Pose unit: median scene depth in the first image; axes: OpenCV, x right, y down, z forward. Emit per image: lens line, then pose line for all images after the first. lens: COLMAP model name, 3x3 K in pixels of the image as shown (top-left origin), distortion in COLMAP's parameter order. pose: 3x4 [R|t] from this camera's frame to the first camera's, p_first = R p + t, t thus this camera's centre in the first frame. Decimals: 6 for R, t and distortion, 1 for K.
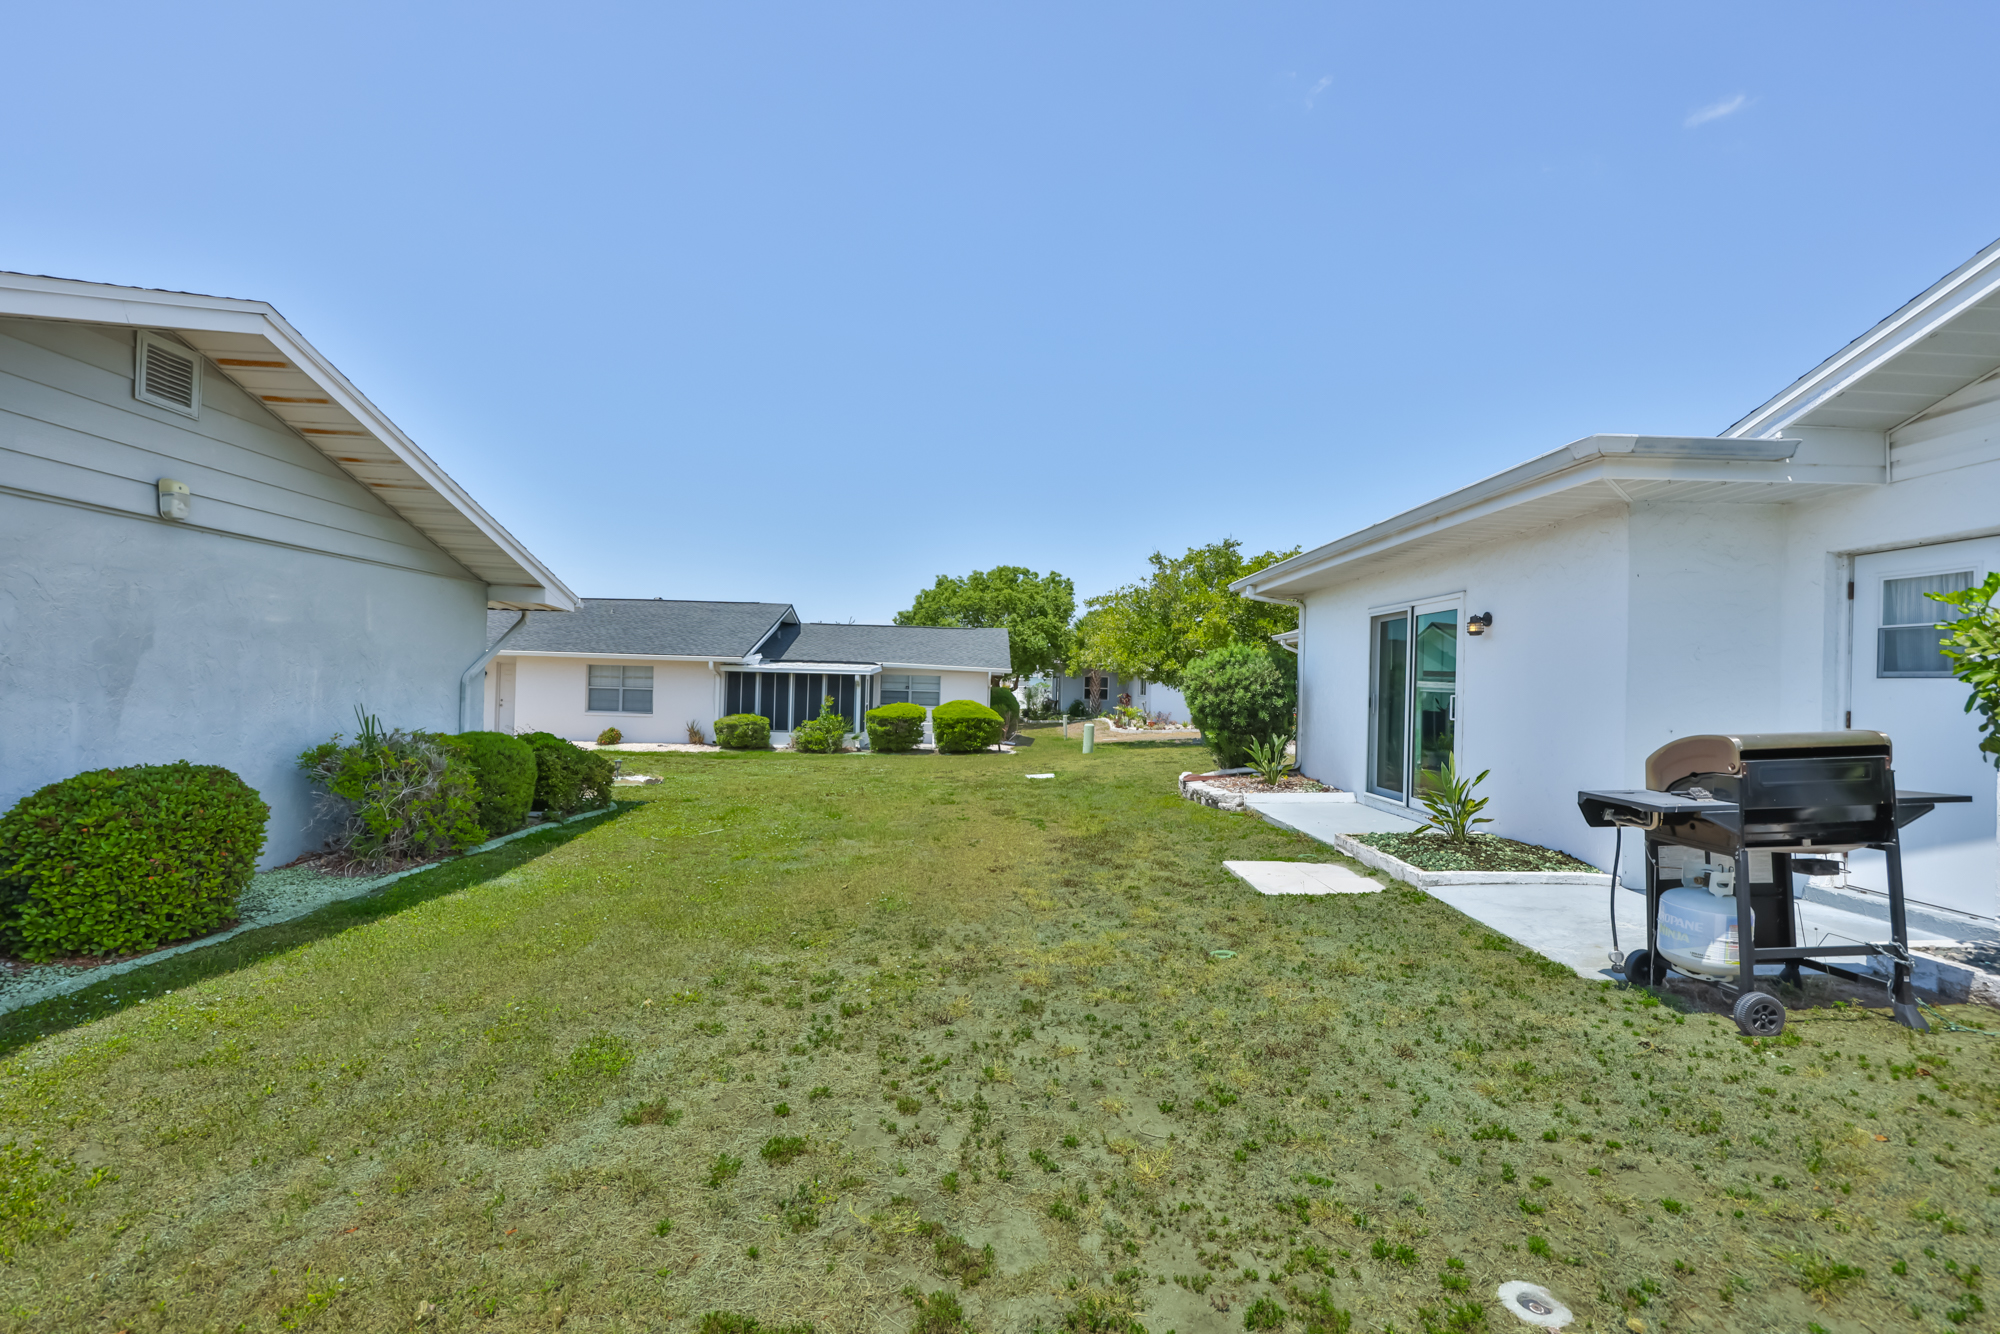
lens RADIAL K [[873.9, 0, 1012.2], [0, 873.9, 671.7], [0, 0, 1]] dist [0.000189, -0.000155]
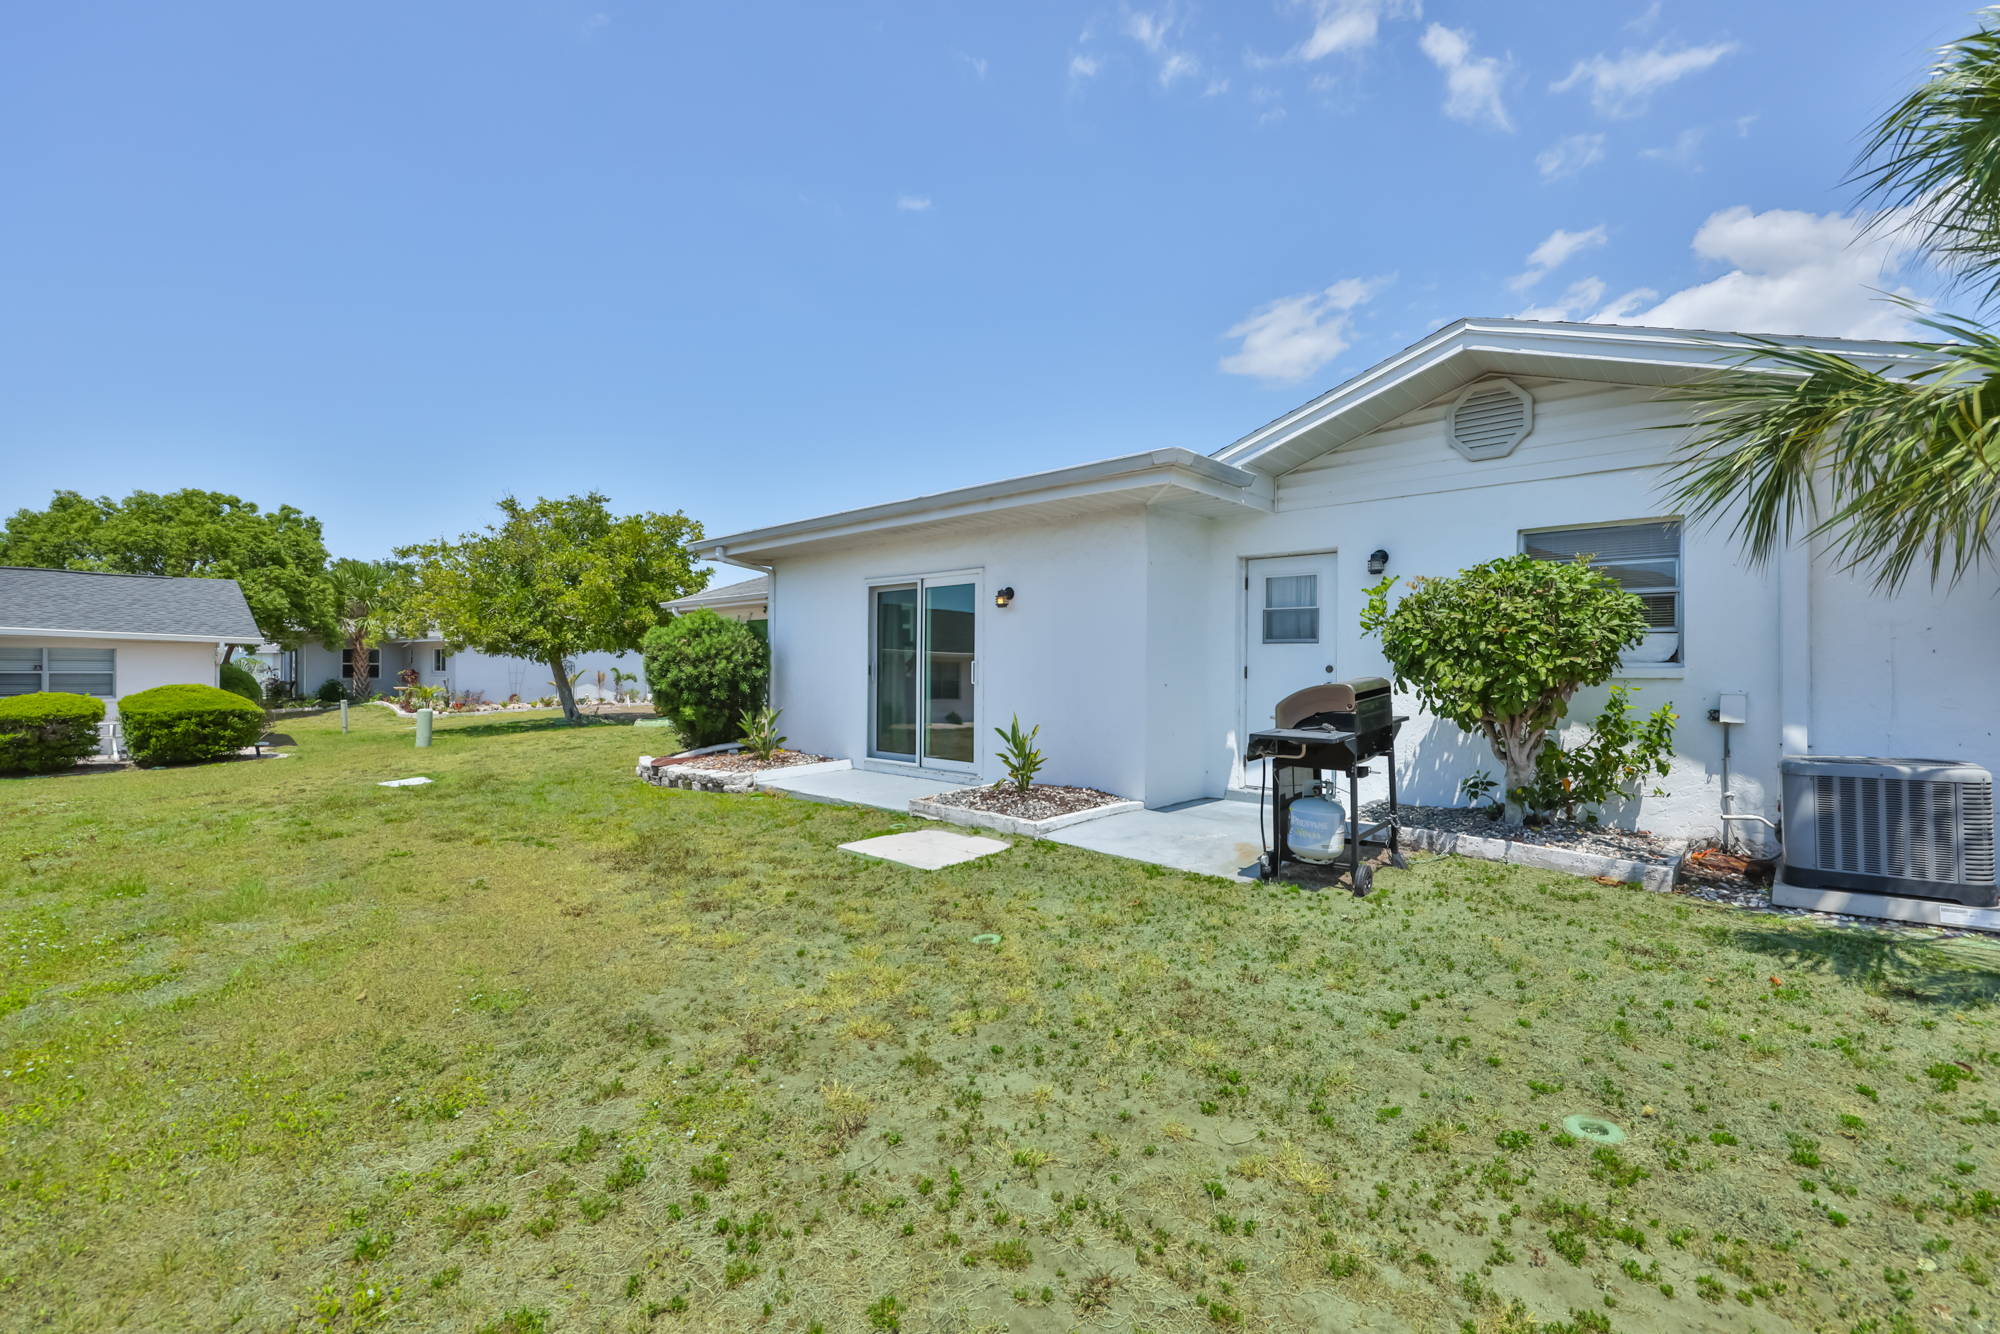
lens RADIAL K [[853.5, 0, 1019.8], [0, 853.5, 671.2], [0, 0, 1]] dist [-0.001049, -0.000124]
pose [[0.678030, -0.025789, 0.734582, -0.314419], [0.001340, 0.999426, 0.033850, 0.003858], [-0.735033, -0.021967, 0.677675, 0.283529]]
